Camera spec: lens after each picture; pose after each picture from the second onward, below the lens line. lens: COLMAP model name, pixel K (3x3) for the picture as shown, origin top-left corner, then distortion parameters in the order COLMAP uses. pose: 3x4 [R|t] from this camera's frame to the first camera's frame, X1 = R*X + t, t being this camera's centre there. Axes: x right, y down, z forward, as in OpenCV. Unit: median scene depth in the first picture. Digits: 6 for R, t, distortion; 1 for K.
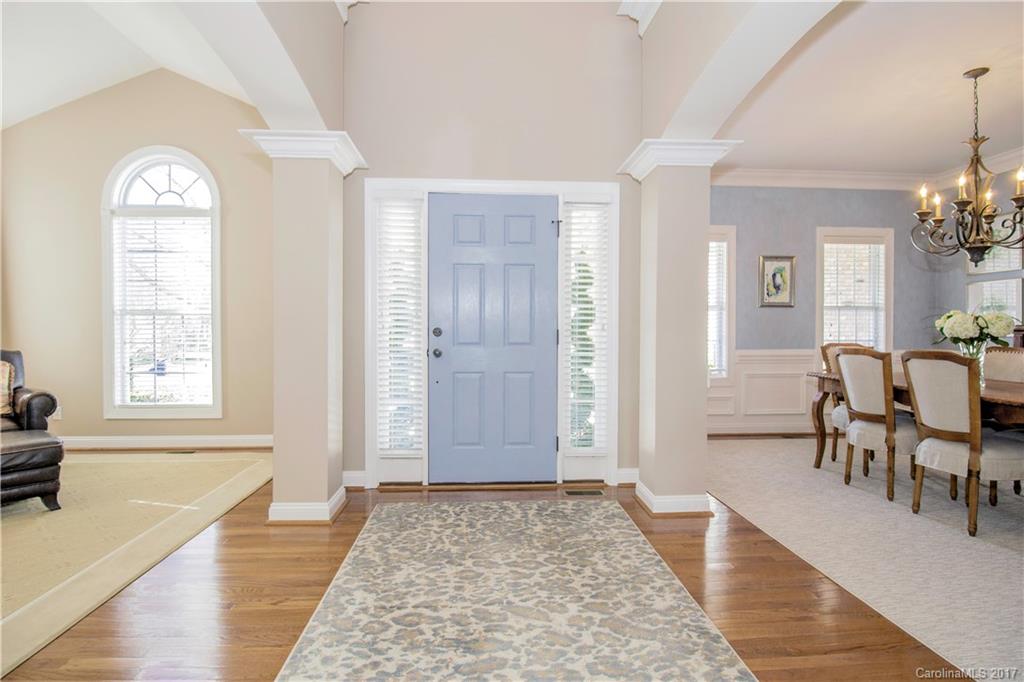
lens RADIAL K [[495.0, 0, 502.9], [0, 495.0, 333.3], [0, 0, 1]] dist [-0.017393, -0.005347]
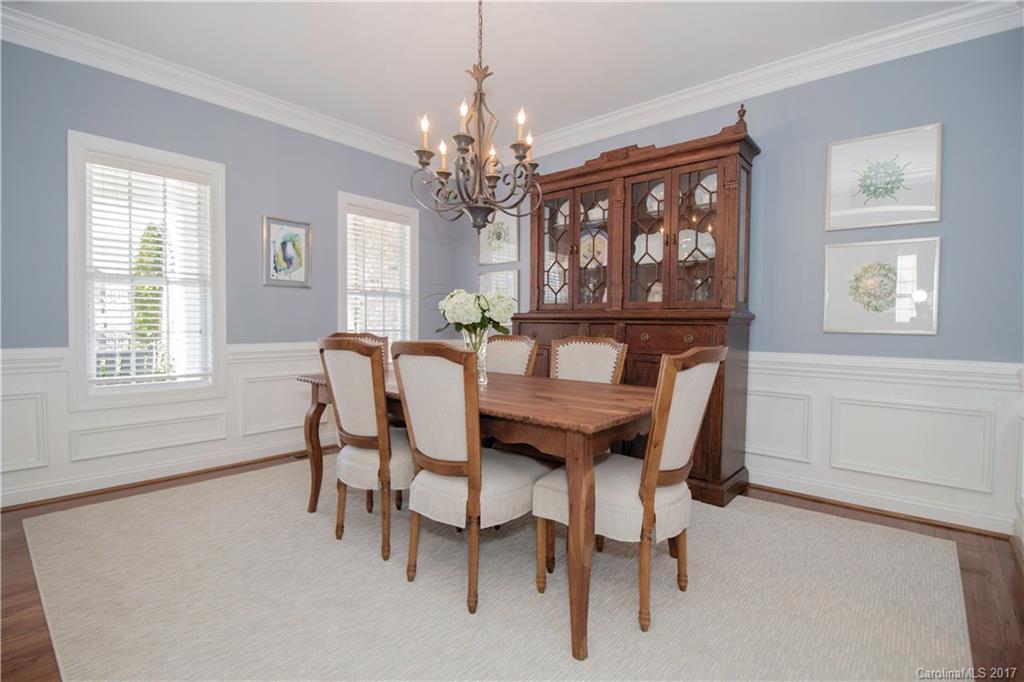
lens RADIAL K [[495.0, 0, 509.4], [0, 495.0, 339.8], [0, 0, 1]] dist [-0.017393, -0.005347]
pose [[0.688803, -0.020193, 0.724668, 0.363163], [0.000510, 0.999625, 0.027370, 0.011462], [-0.724949, -0.018483, 0.688555, 0.347147]]
